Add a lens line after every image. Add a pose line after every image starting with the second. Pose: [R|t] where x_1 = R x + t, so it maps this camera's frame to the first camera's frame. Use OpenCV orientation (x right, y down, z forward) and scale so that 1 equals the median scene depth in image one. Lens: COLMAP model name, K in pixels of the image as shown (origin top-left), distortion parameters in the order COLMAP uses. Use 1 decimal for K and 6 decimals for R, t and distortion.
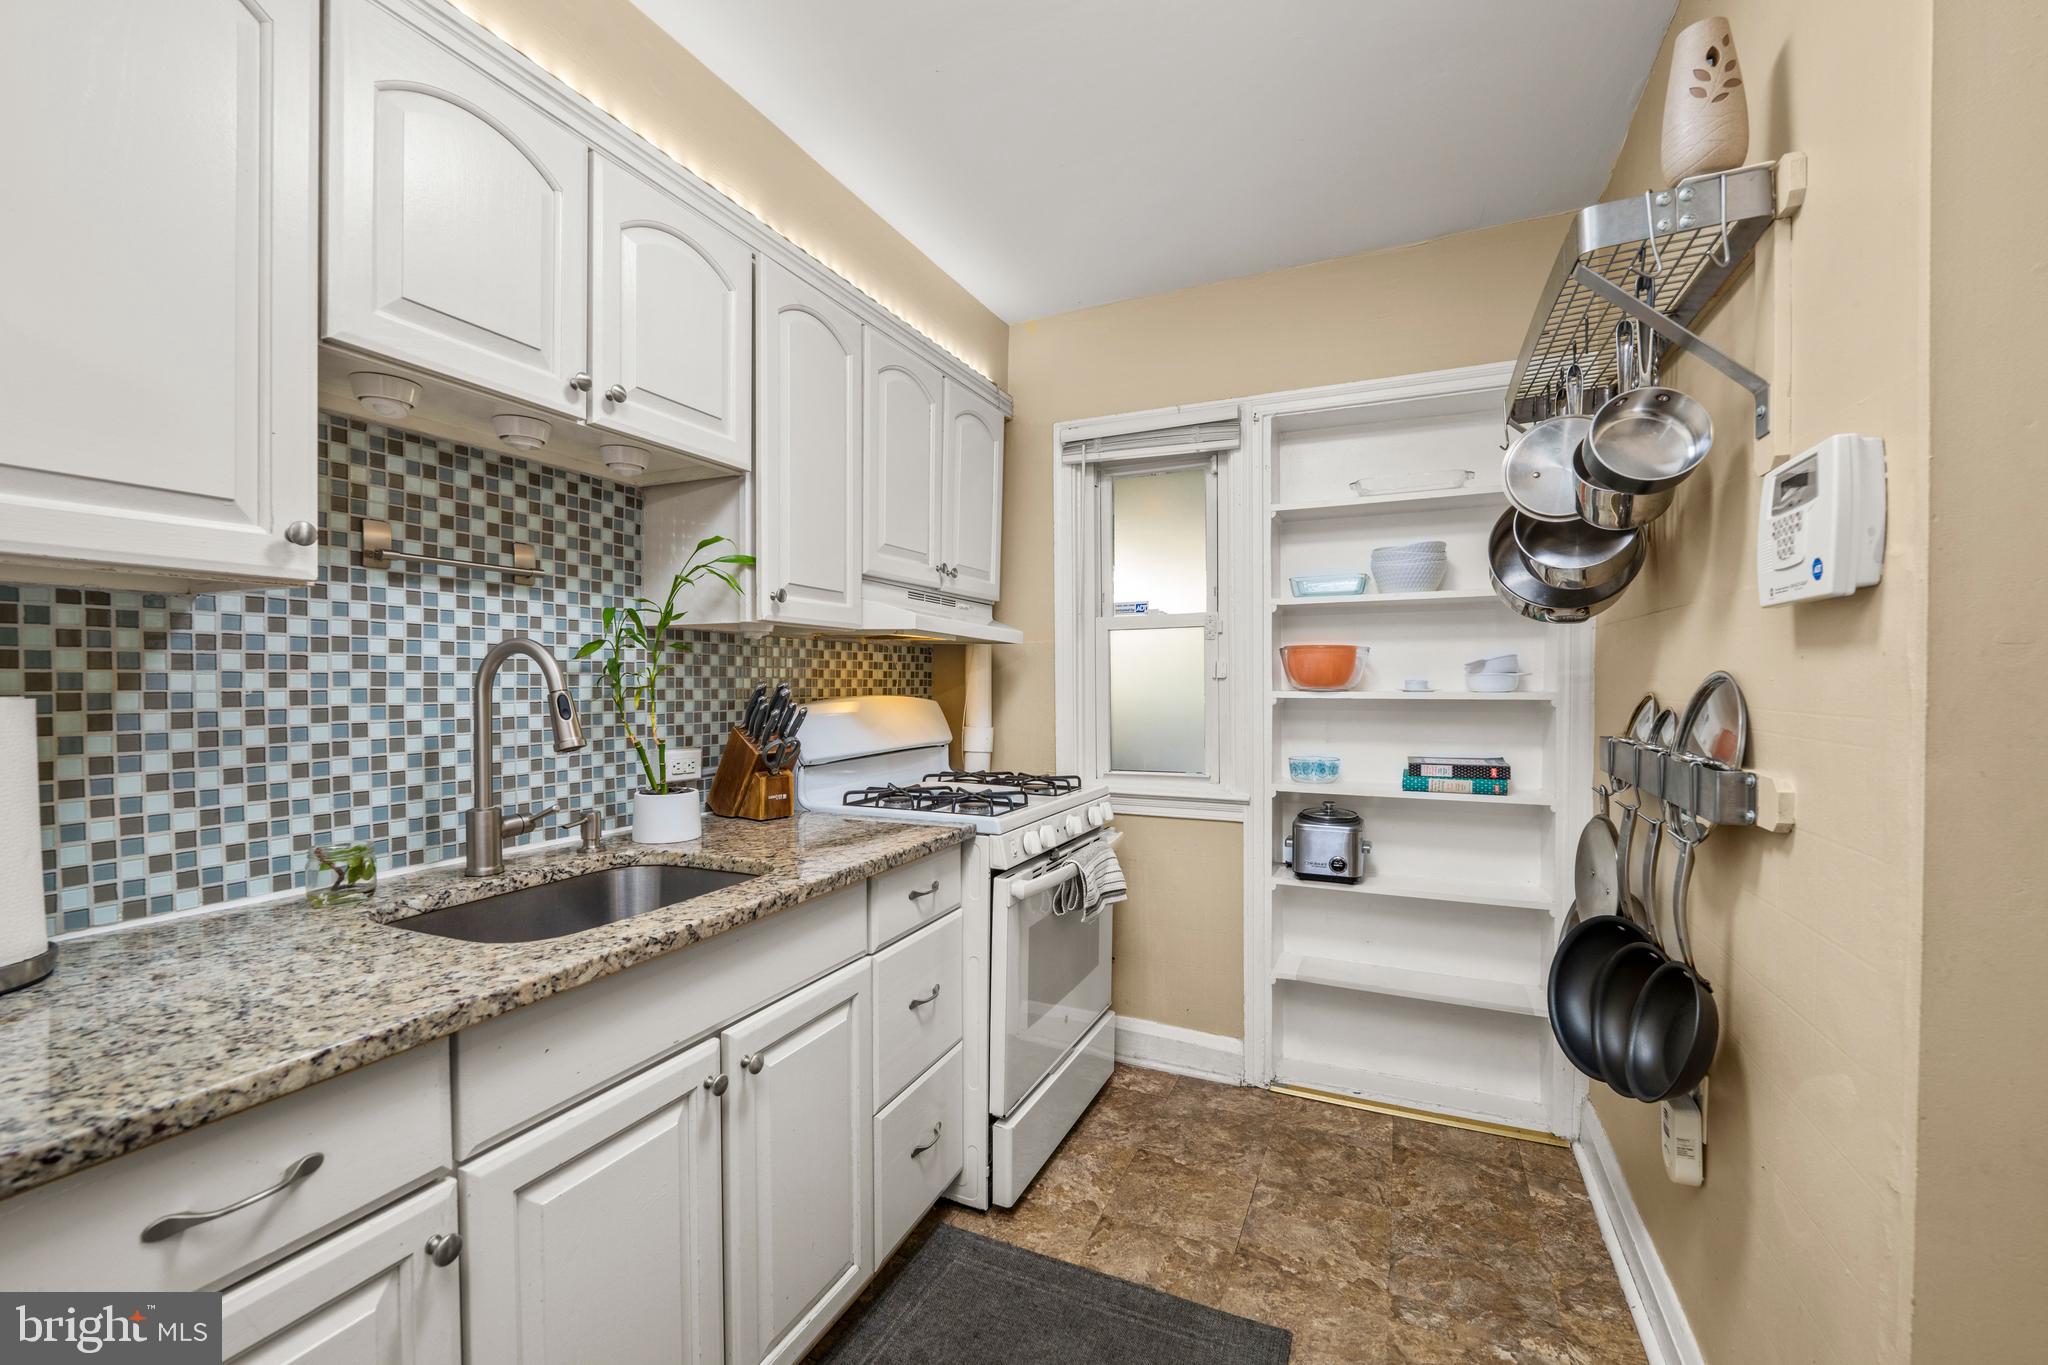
lens RADIAL K [[846.1, 0, 1018.3], [0, 846.1, 700.5], [0, 0, 1]] dist [-0.009894, -0.000353]
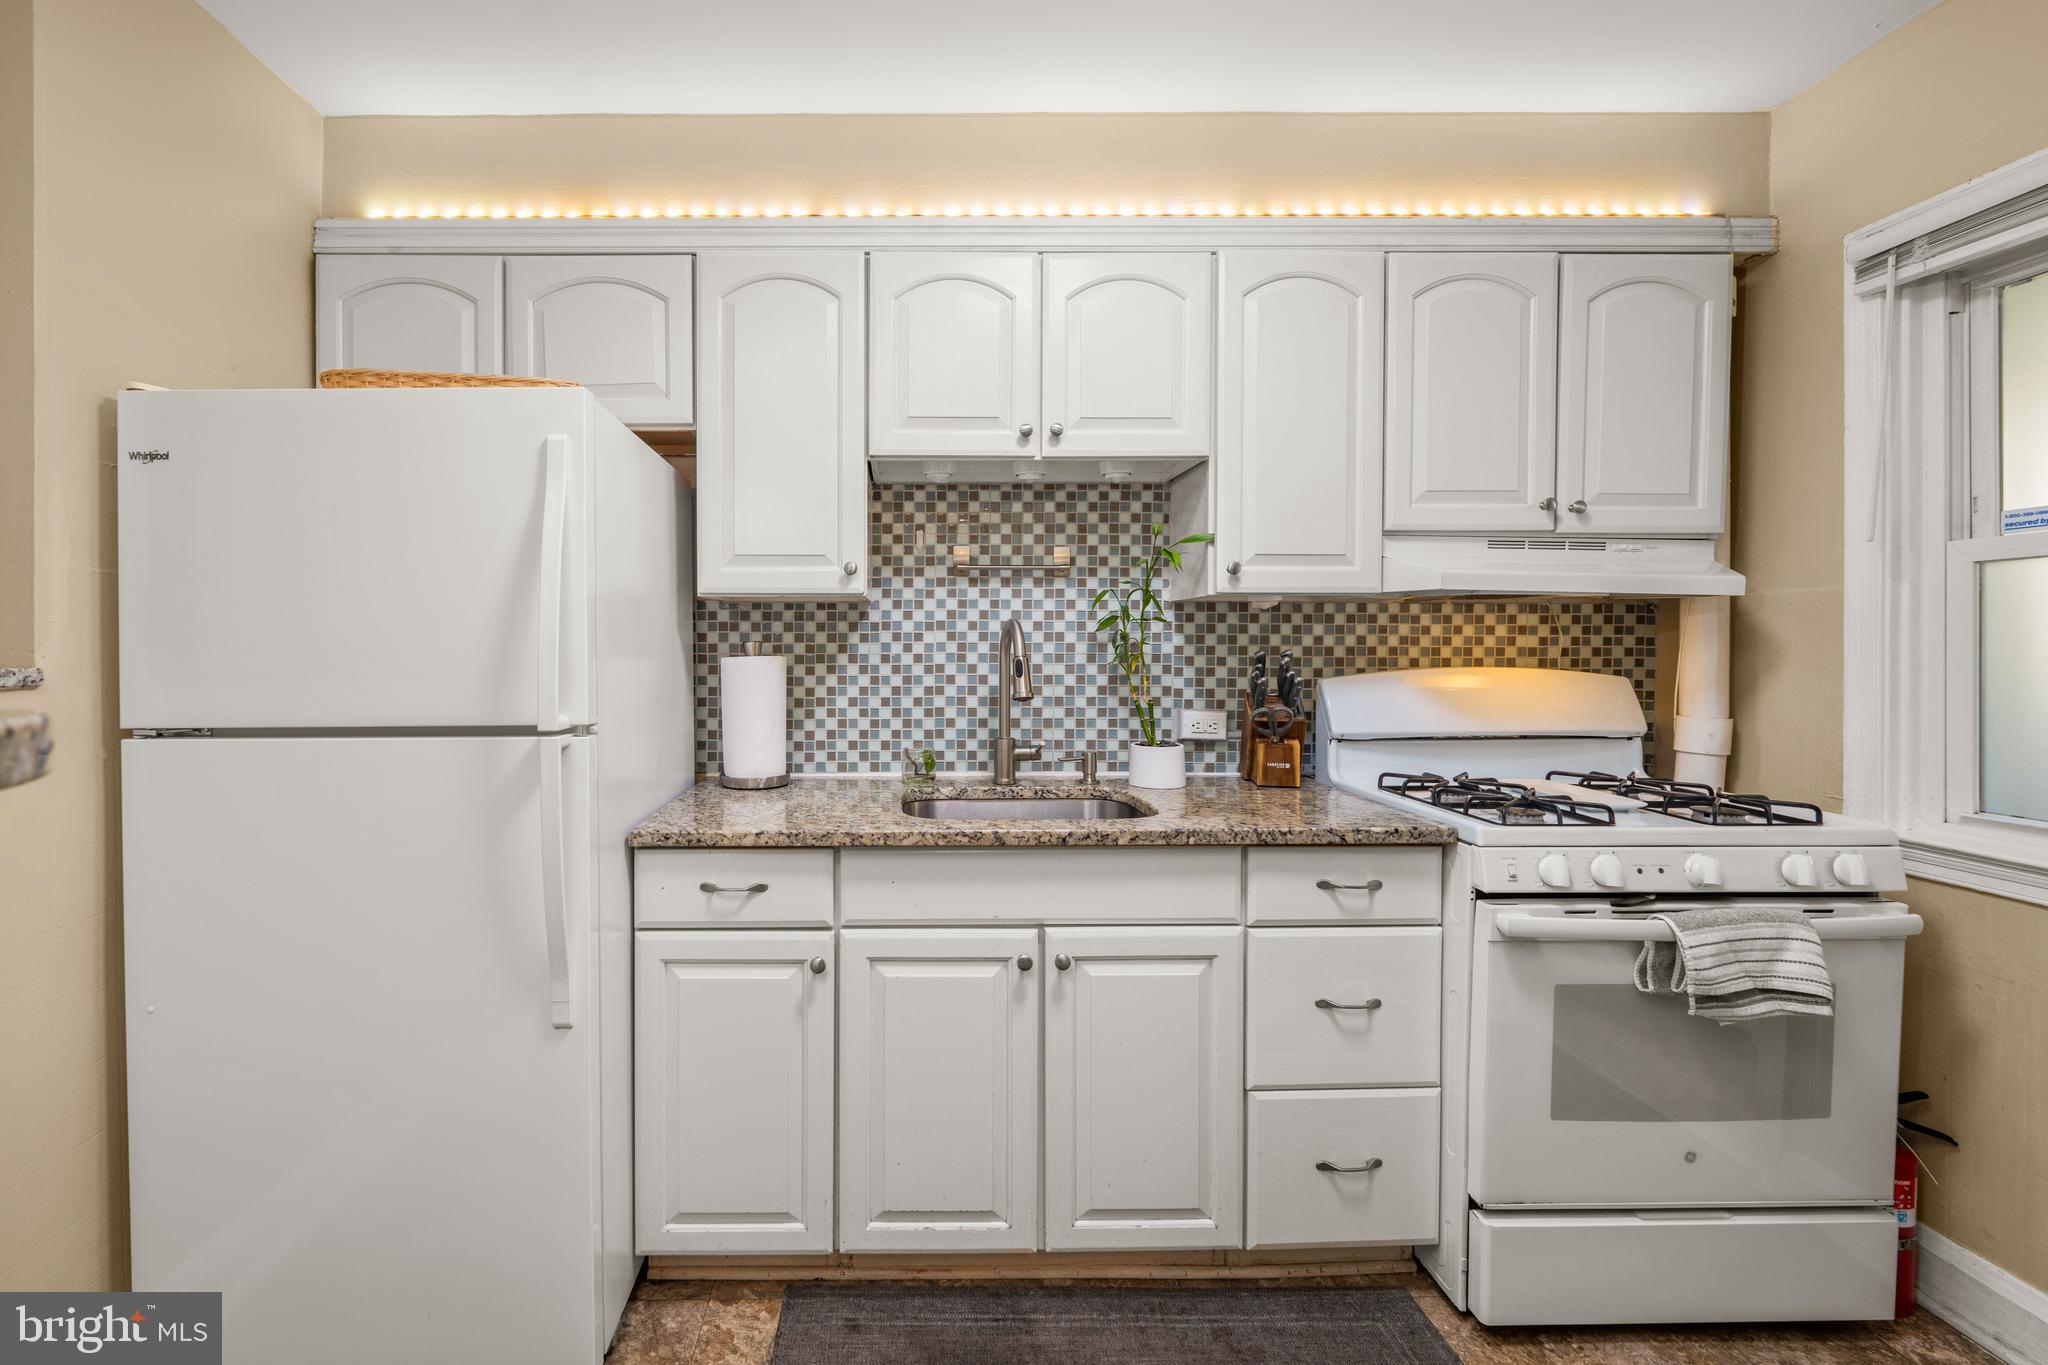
lens RADIAL K [[896.5, 0, 907.4], [0, 896.5, 654.8], [0, 0, 1]] dist [-0.000686, -0.004242]
pose [[0.417314, 0.012833, -0.908672, 0.661555], [-0.022307, 0.999744, 0.003875, -0.014908], [0.908489, 0.018652, 0.417493, 0.205281]]
